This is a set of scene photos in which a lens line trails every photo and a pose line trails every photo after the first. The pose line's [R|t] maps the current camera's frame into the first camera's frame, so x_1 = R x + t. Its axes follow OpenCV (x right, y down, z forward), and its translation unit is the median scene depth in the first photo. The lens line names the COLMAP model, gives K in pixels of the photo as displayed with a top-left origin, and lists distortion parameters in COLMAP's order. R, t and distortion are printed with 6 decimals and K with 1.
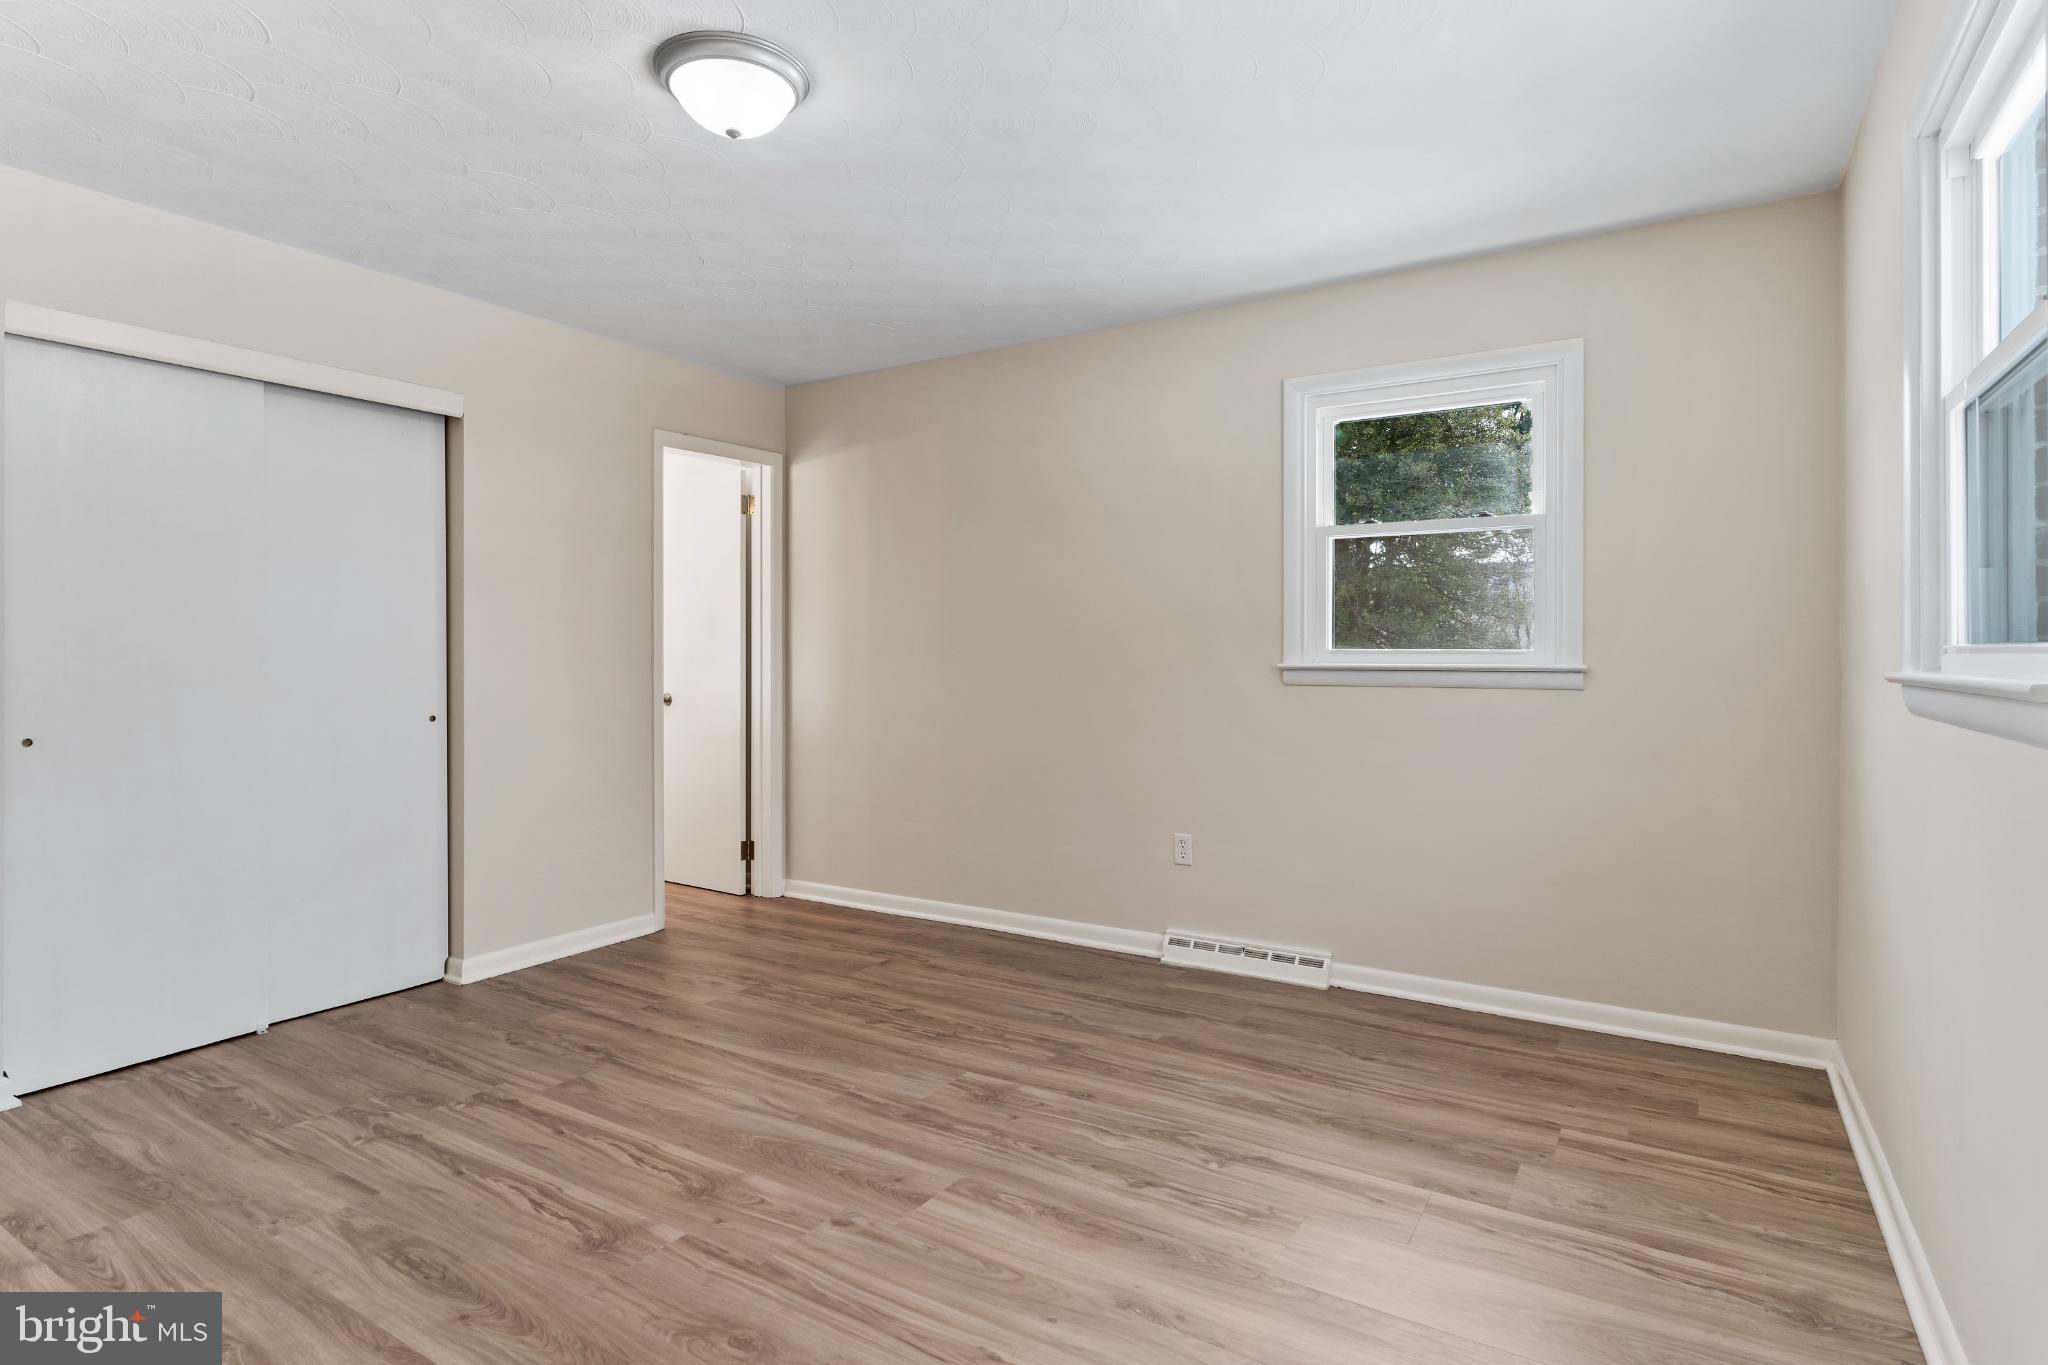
lens RADIAL K [[1058.2, 0, 1020.0], [0, 1058.2, 672.5], [0, 0, 1]] dist [-0.002810, -0.000183]
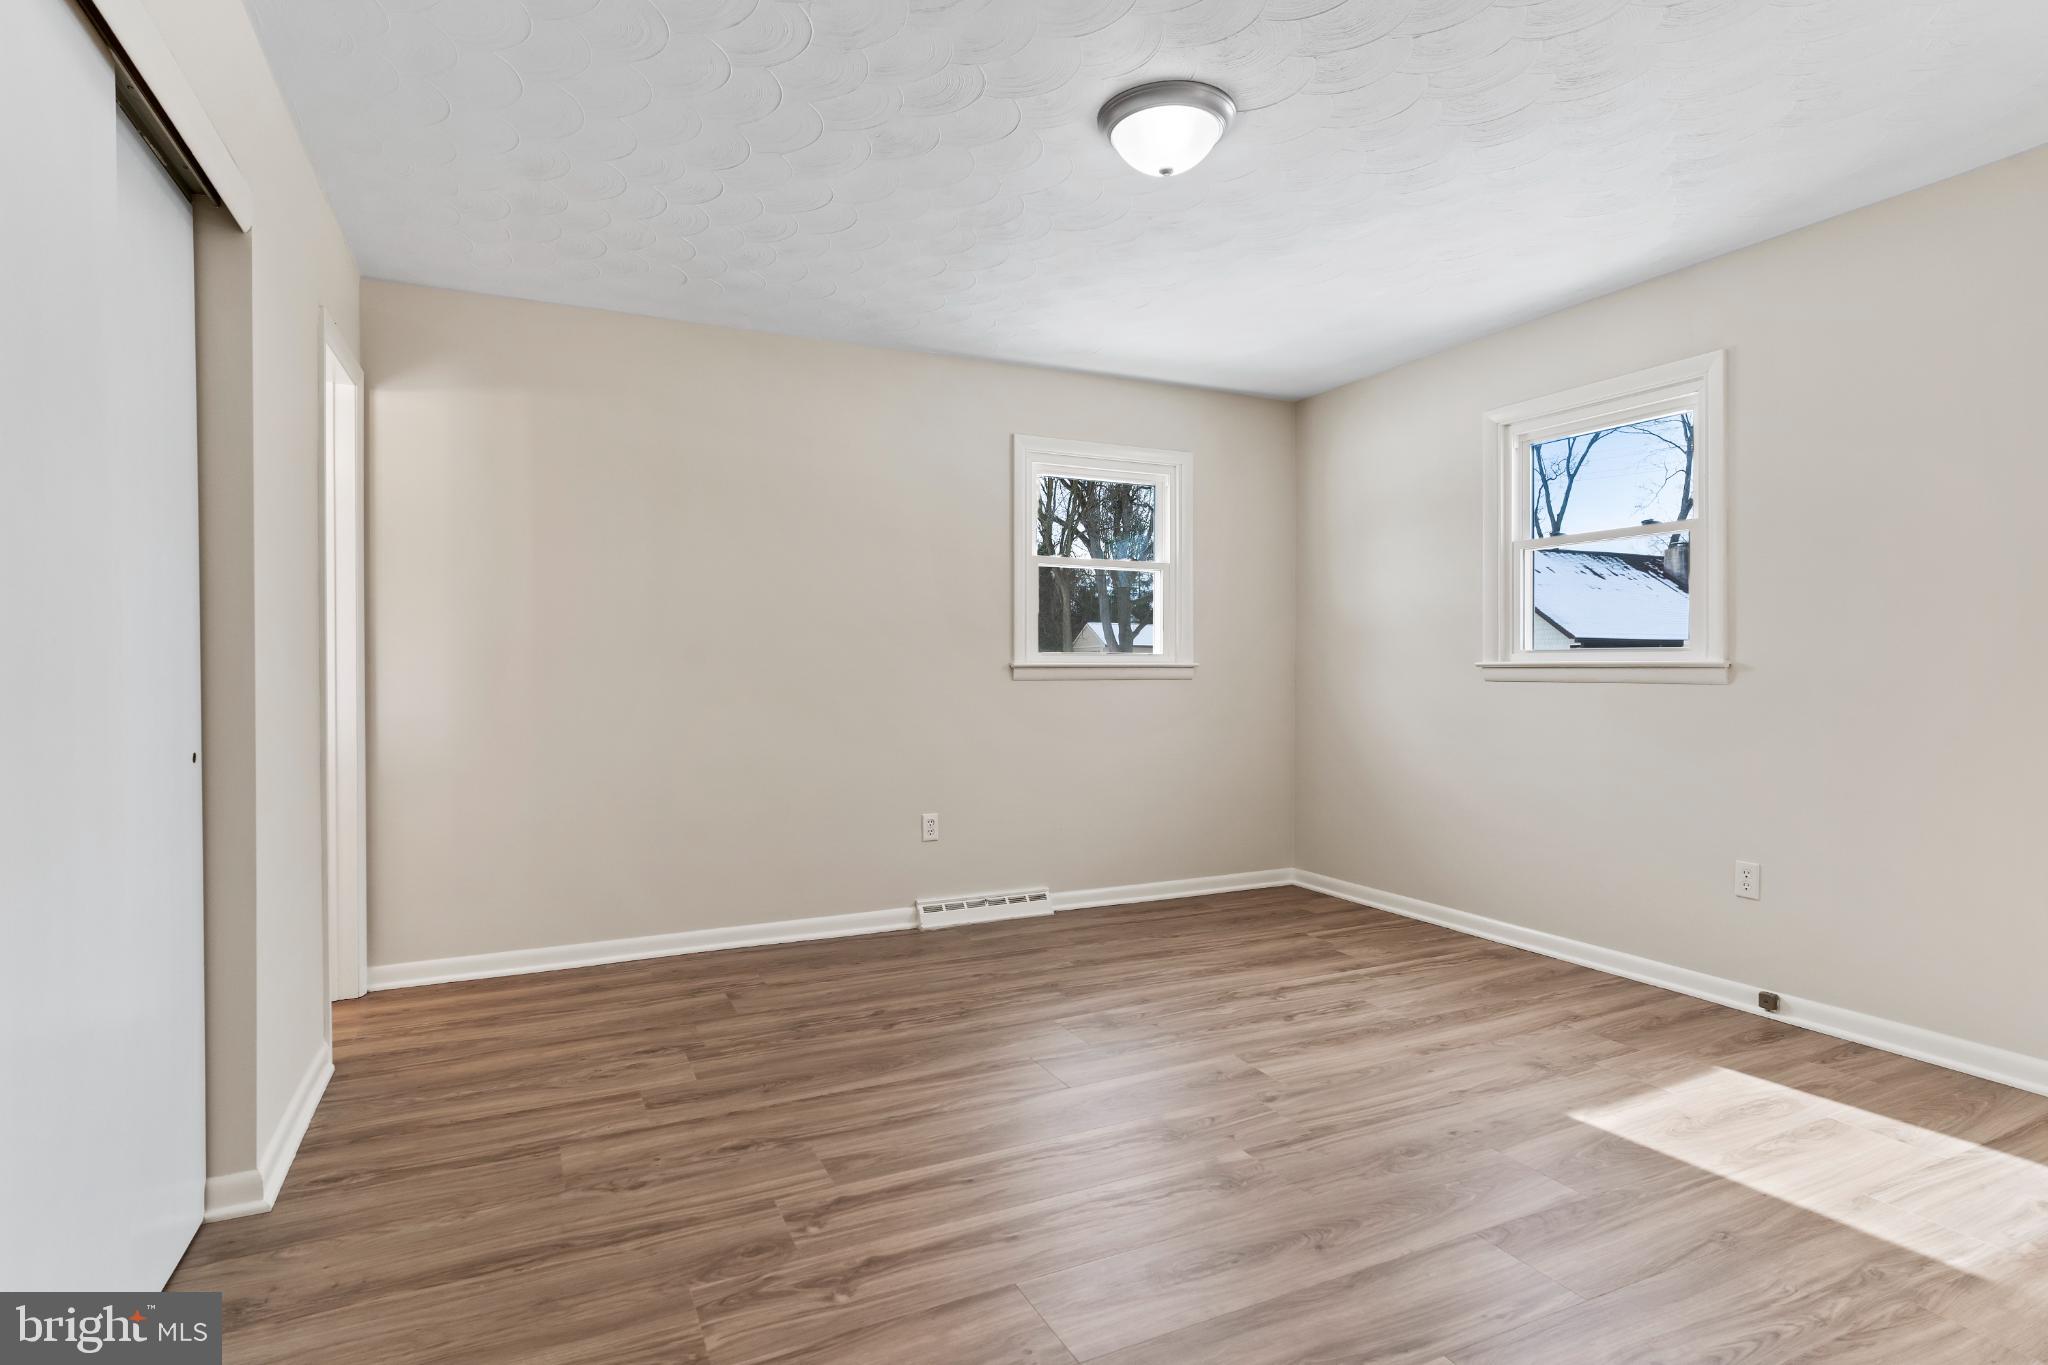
lens RADIAL K [[1058.2, 0, 1020.0], [0, 1058.2, 672.5], [0, 0, 1]] dist [-0.002810, -0.000183]
pose [[0.523450, -0.003044, 0.852051, -0.911604], [0.014327, 0.999884, -0.005230, 0.011007], [-0.851936, 0.014945, 0.523432, 0.385561]]
